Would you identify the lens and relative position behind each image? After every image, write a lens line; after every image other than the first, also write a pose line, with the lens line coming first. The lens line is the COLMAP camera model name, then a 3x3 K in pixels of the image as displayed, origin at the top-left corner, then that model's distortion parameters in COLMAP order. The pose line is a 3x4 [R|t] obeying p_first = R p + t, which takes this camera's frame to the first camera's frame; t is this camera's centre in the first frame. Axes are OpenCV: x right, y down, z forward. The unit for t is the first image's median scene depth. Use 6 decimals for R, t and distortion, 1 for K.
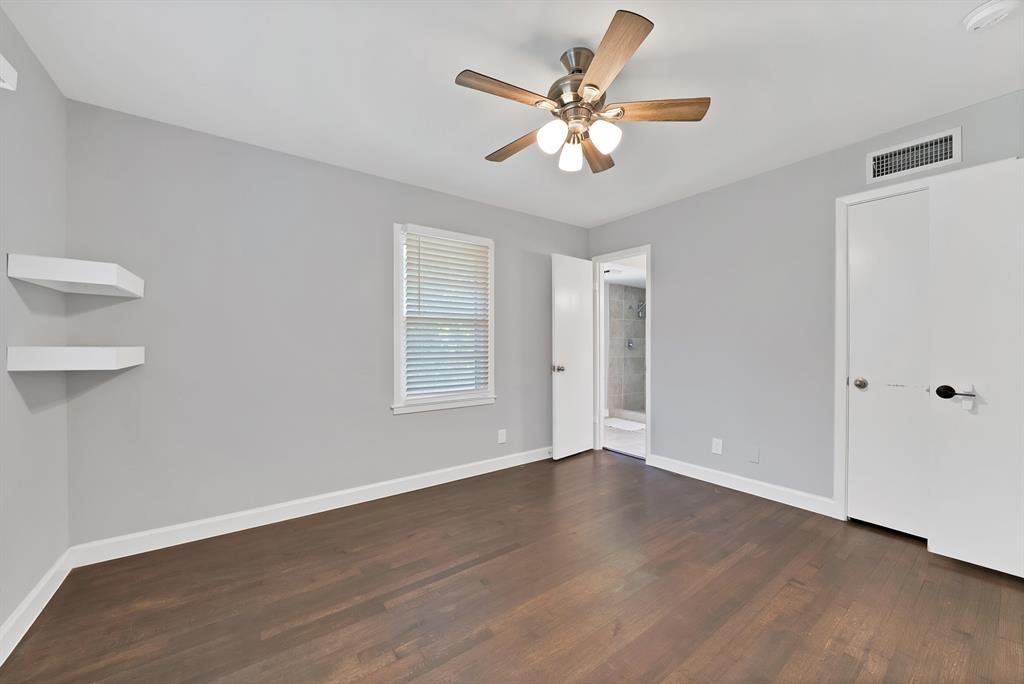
lens RADIAL K [[378.4, 0, 512.0], [0, 378.4, 342.0], [0, 0, 1]] dist [-0.019978, -0.000045]
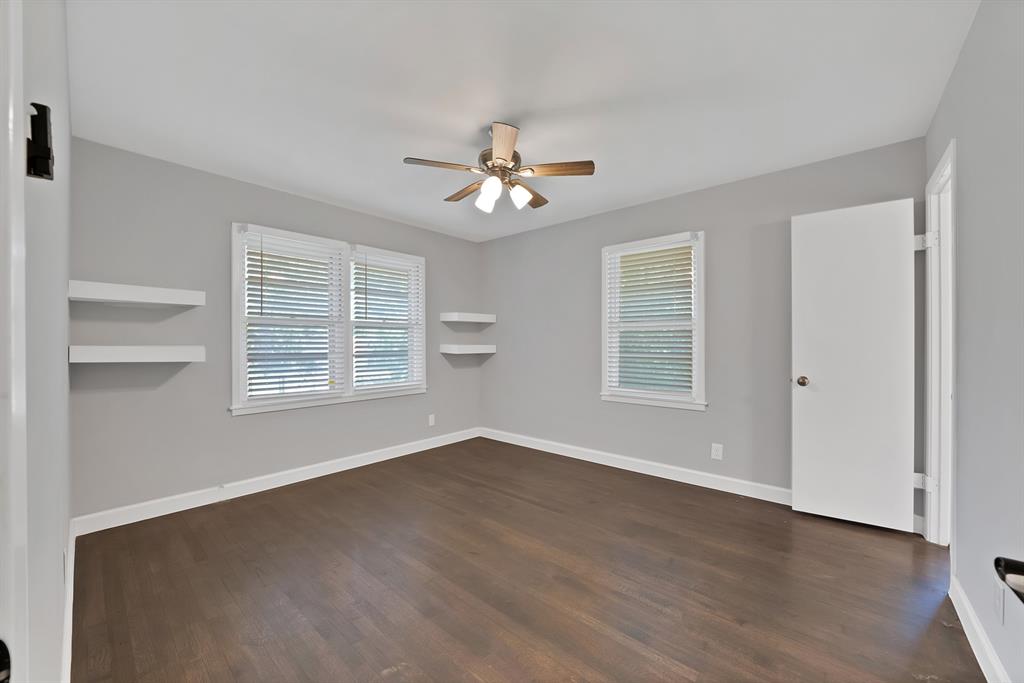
lens RADIAL K [[380.4, 0, 515.0], [0, 380.4, 344.9], [0, 0, 1]] dist [-0.020040, 0.000076]
pose [[0.236968, 0.006616, -0.971495, 1.099782], [-0.000145, 0.999977, 0.006774, -0.001077], [0.971517, -0.001465, 0.236964, 0.543652]]
